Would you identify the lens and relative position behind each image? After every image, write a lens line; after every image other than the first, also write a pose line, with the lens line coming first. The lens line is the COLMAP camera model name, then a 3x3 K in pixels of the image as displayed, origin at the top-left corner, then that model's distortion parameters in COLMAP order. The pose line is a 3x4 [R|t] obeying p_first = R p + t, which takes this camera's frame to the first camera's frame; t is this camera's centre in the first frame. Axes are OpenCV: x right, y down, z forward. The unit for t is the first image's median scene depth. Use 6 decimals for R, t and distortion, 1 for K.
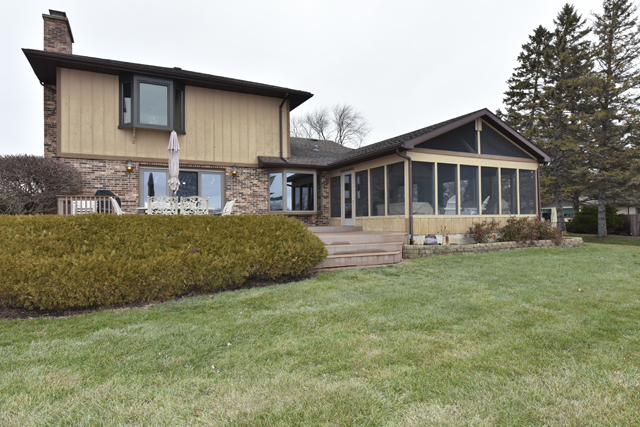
lens RADIAL K [[400.8, 0, 320.4], [0, 400.8, 210.9], [0, 0, 1]] dist [-0.002725, -0.000971]
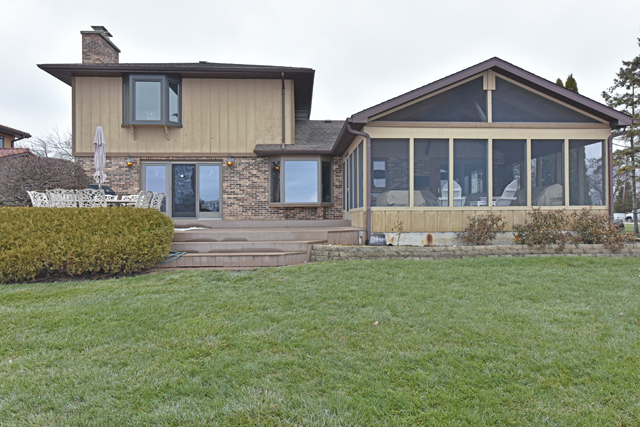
lens RADIAL K [[417.4, 0, 320.0], [0, 417.4, 216.8], [0, 0, 1]] dist [-0.006894, 0.000107]
pose [[0.913161, 0.007634, -0.407527, 0.412309], [0.006029, 0.999462, 0.032231, 0.002125], [0.407554, -0.031889, 0.912624, 0.178112]]
